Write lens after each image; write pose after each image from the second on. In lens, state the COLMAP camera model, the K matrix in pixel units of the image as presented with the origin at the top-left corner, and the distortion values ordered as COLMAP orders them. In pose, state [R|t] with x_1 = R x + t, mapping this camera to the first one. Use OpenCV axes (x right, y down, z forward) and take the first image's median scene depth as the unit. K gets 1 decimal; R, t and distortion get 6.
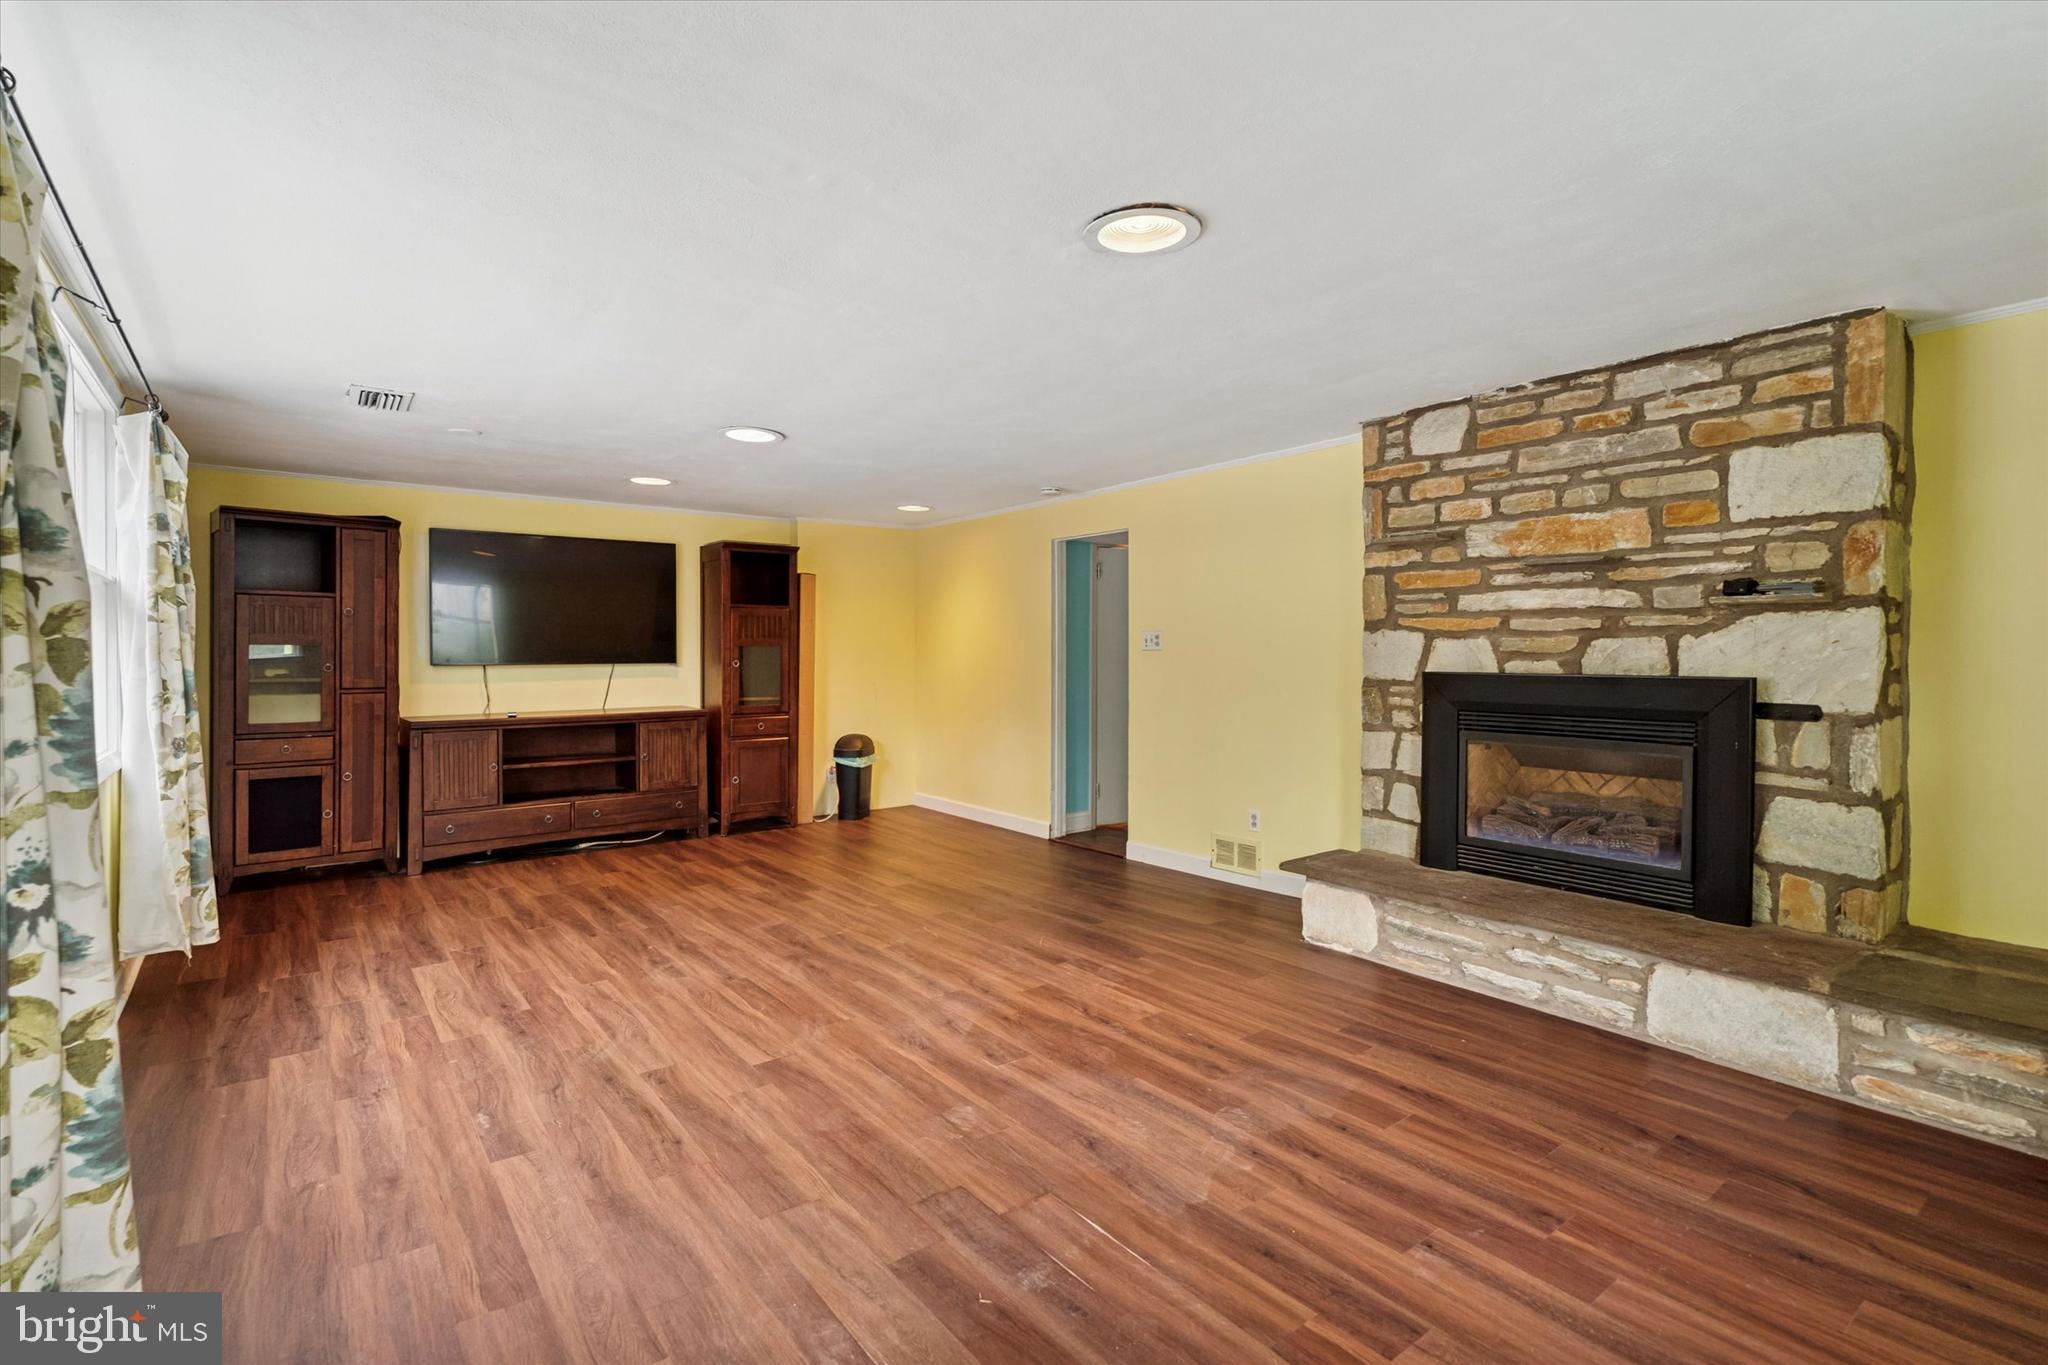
lens RADIAL K [[956.1, 0, 1028.6], [0, 956.1, 655.0], [0, 0, 1]] dist [-0.000708, -0.000384]
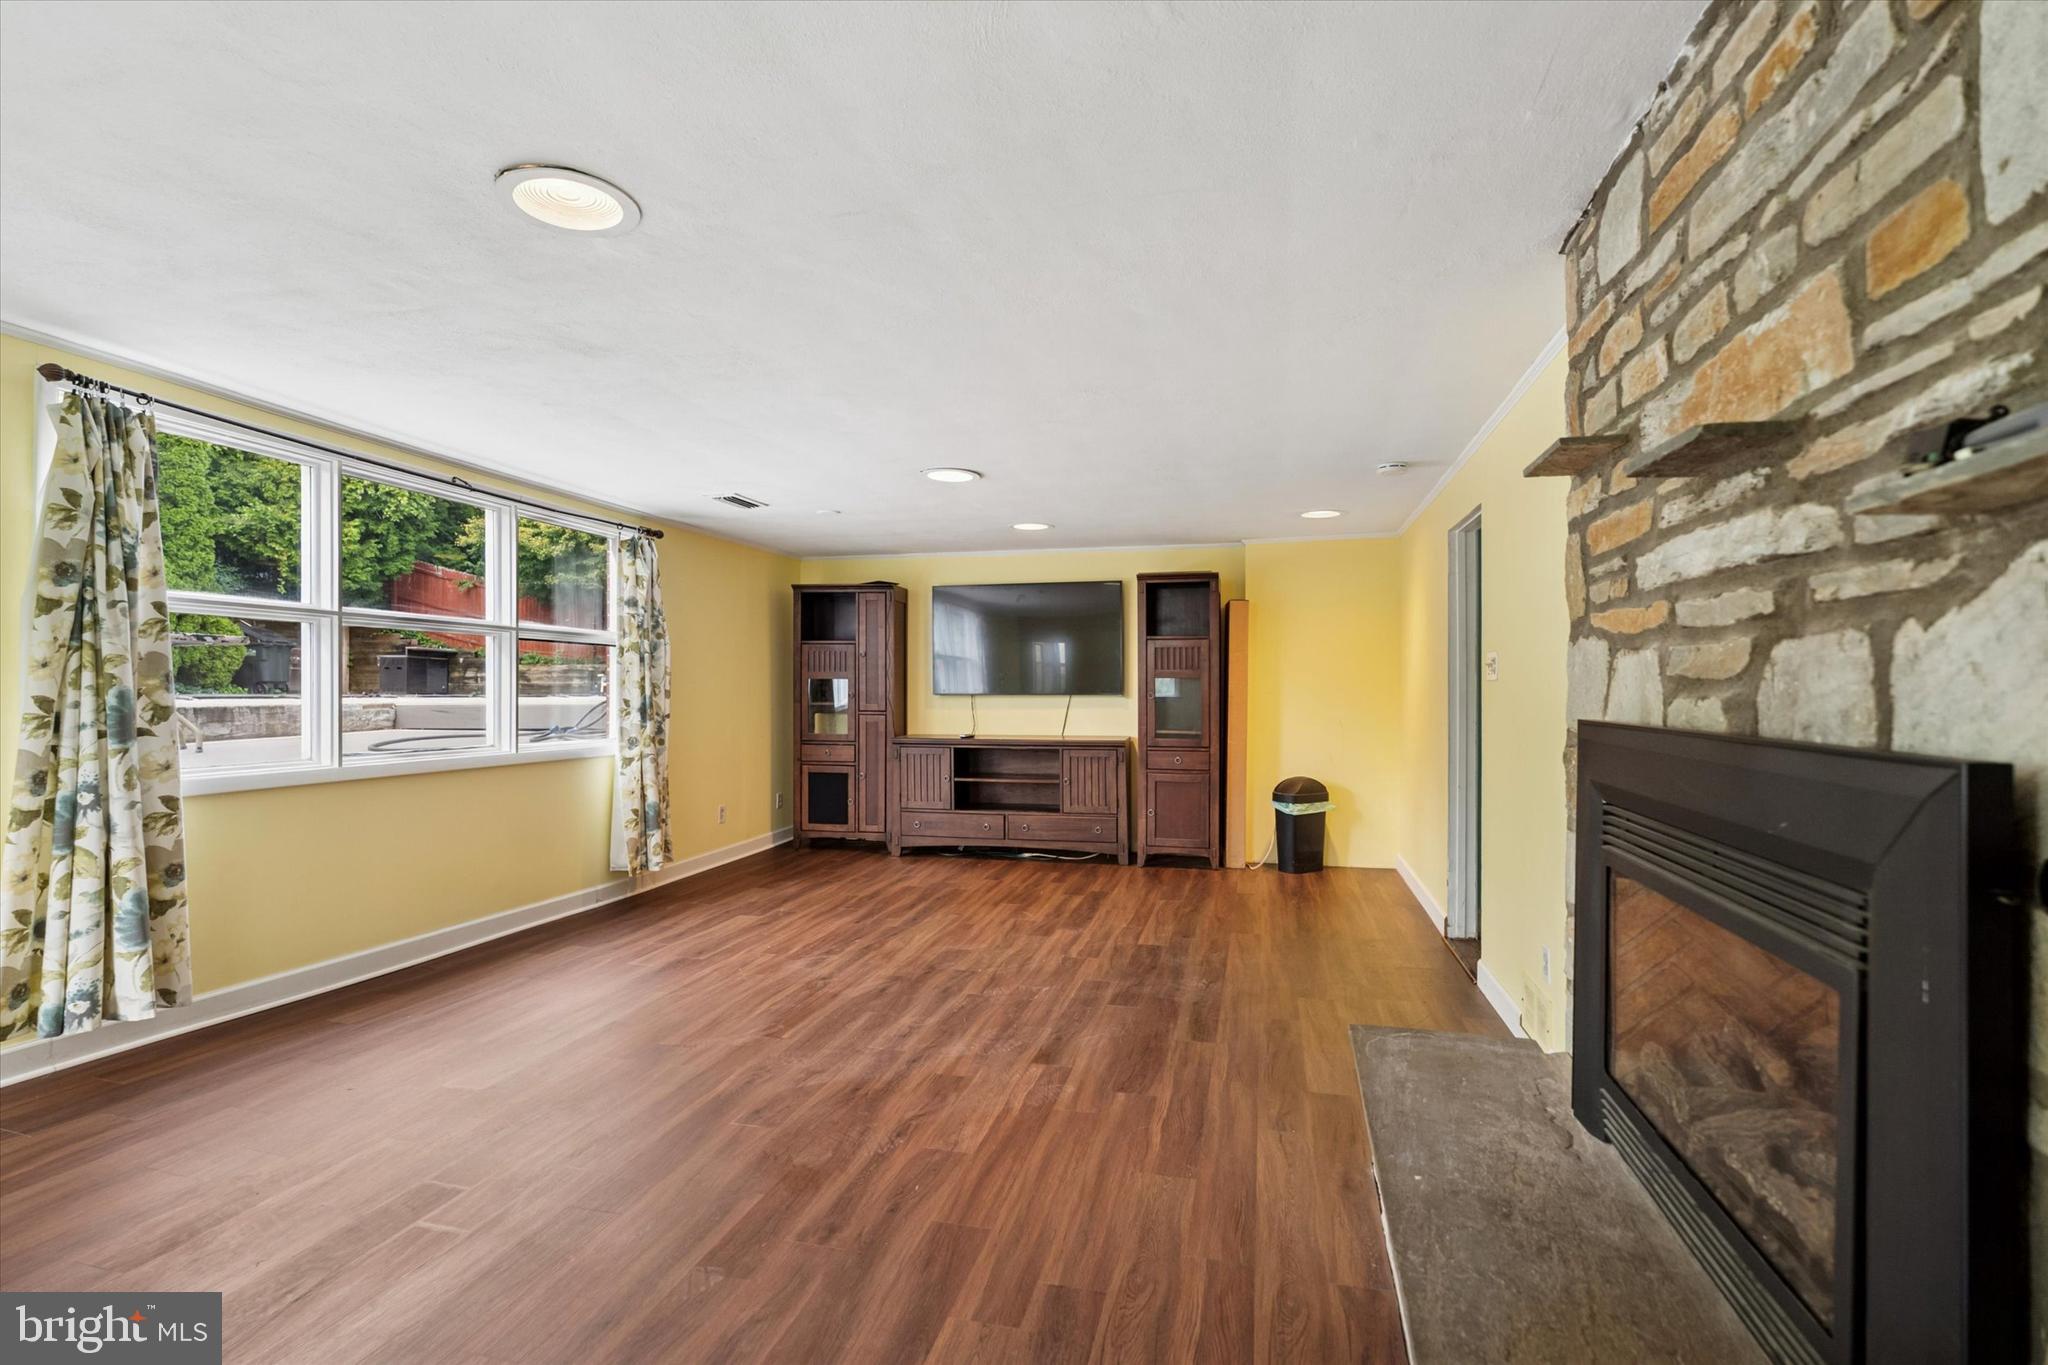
lens RADIAL K [[939.2, 0, 1024.0], [0, 939.2, 682.5], [0, 0, 1]] dist [-0.001329, -0.000606]
pose [[0.610953, -0.002308, -0.791663, 0.672101], [-0.003757, 0.999976, -0.005815, 0.002604], [0.791658, 0.006528, 0.610930, 0.510609]]
